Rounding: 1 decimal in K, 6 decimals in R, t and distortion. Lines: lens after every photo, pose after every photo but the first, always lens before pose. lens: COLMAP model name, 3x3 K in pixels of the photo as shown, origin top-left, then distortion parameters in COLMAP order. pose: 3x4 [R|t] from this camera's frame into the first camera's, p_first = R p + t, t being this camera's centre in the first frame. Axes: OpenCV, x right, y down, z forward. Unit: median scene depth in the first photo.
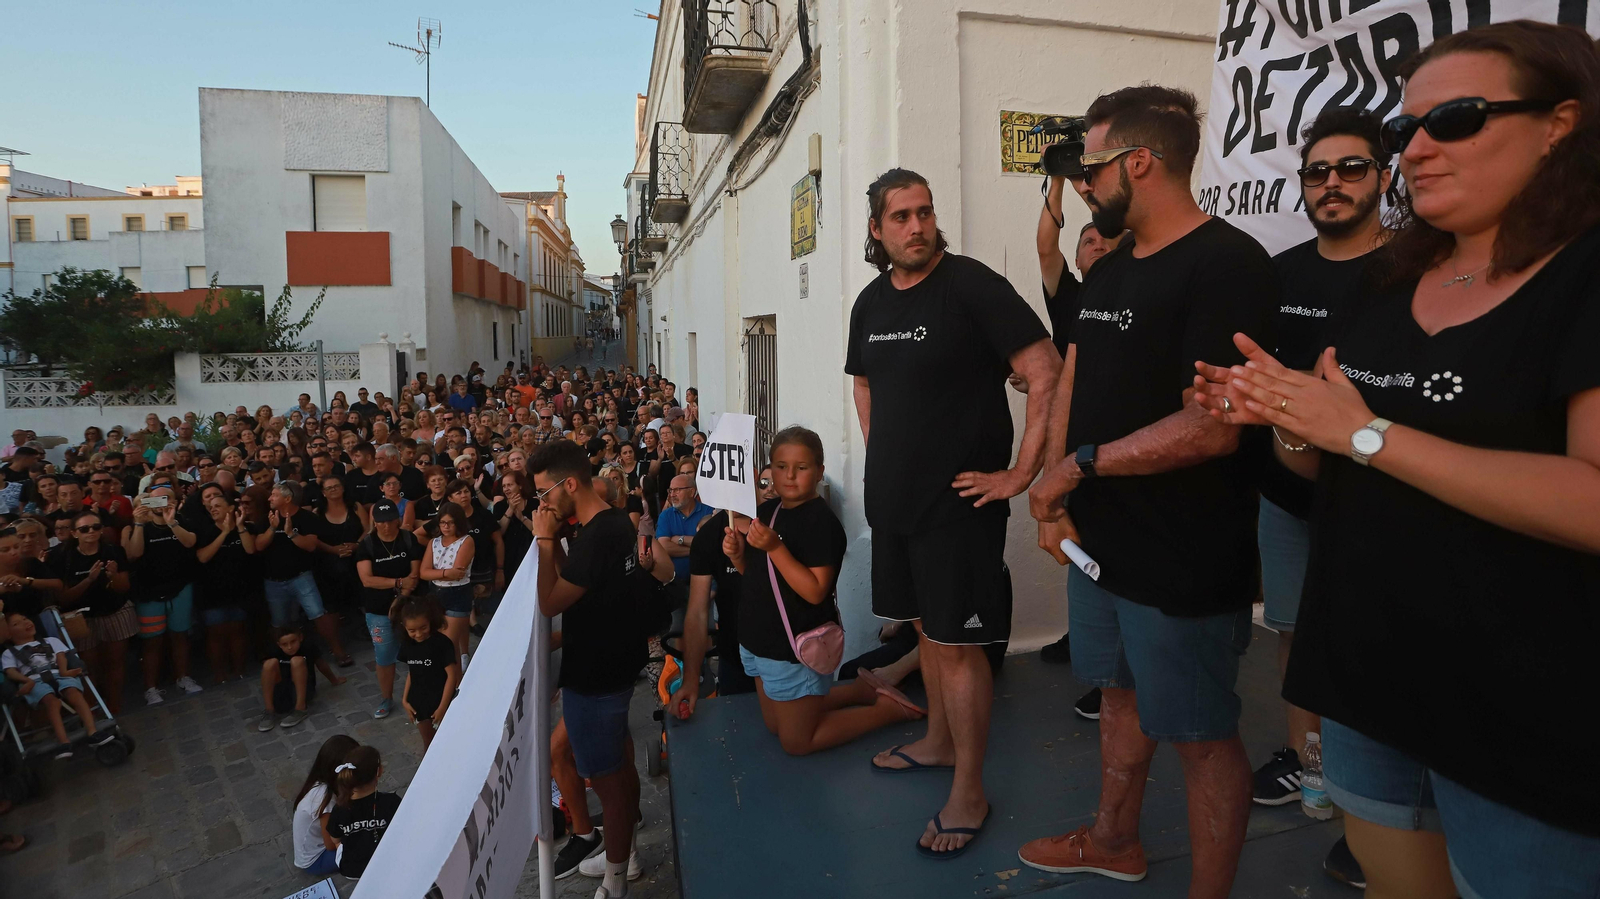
lens RADIAL K [[762.6, 0, 794.8], [0, 762.6, 374.7], [0, 0, 1]] dist [-0.071822, 0.027775]
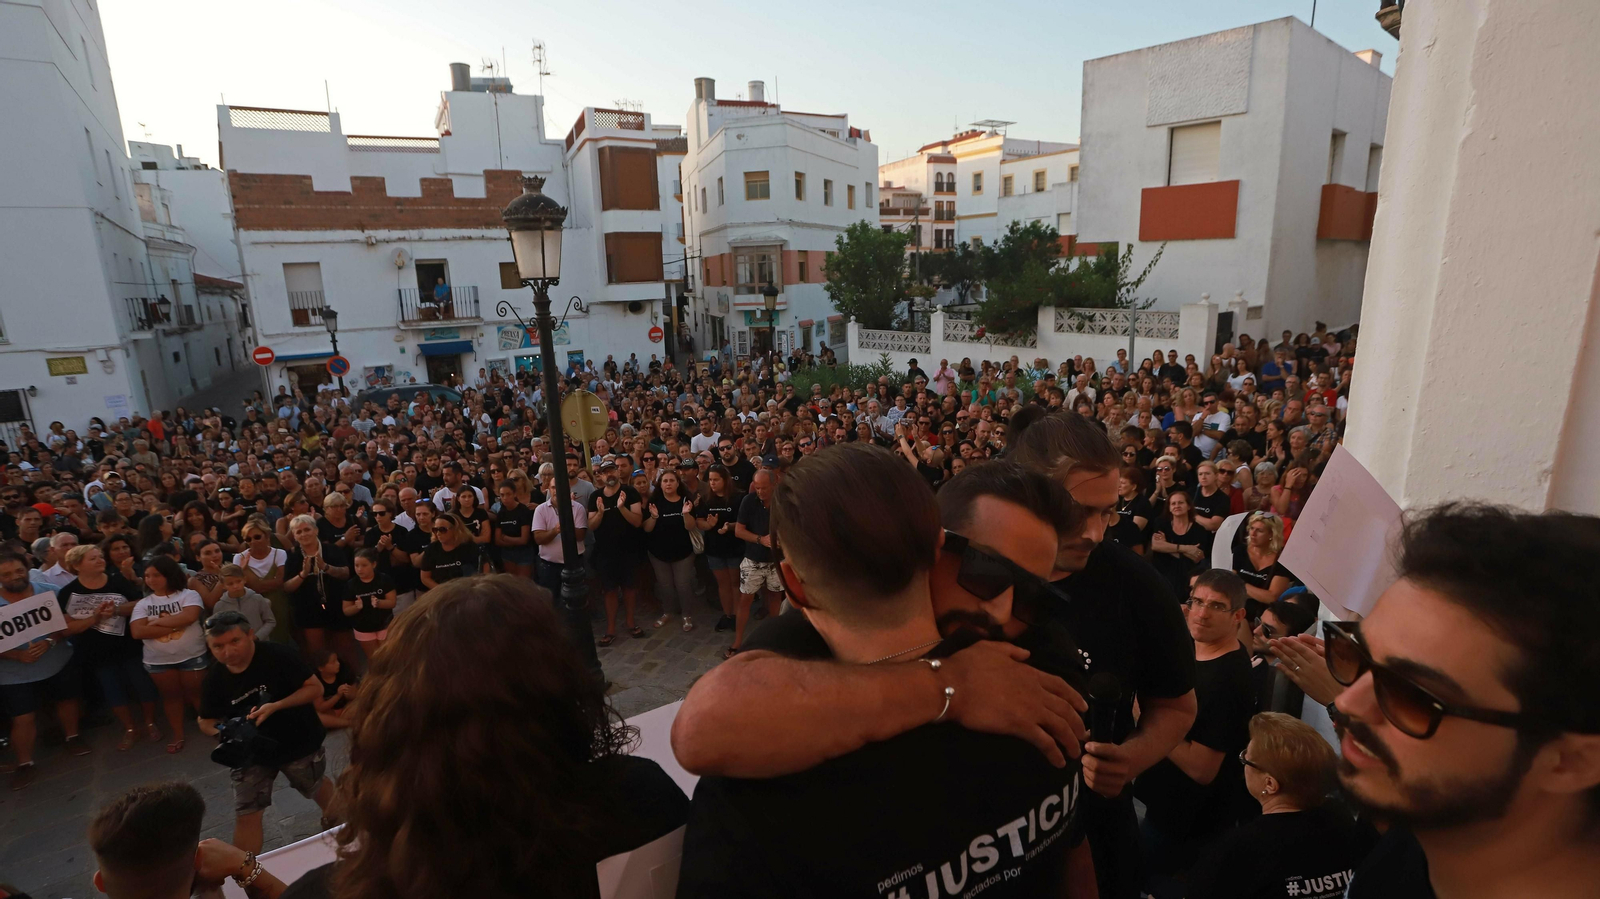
lens RADIAL K [[764.5, 0, 798.8], [0, 764.5, 463.2], [0, 0, 1]] dist [-0.077369, 0.036011]
pose [[0.462705, 0.214270, -0.860228, 0.084800], [-0.026453, 0.973256, 0.228195, -0.042268], [0.886118, -0.082831, 0.455999, 0.047597]]
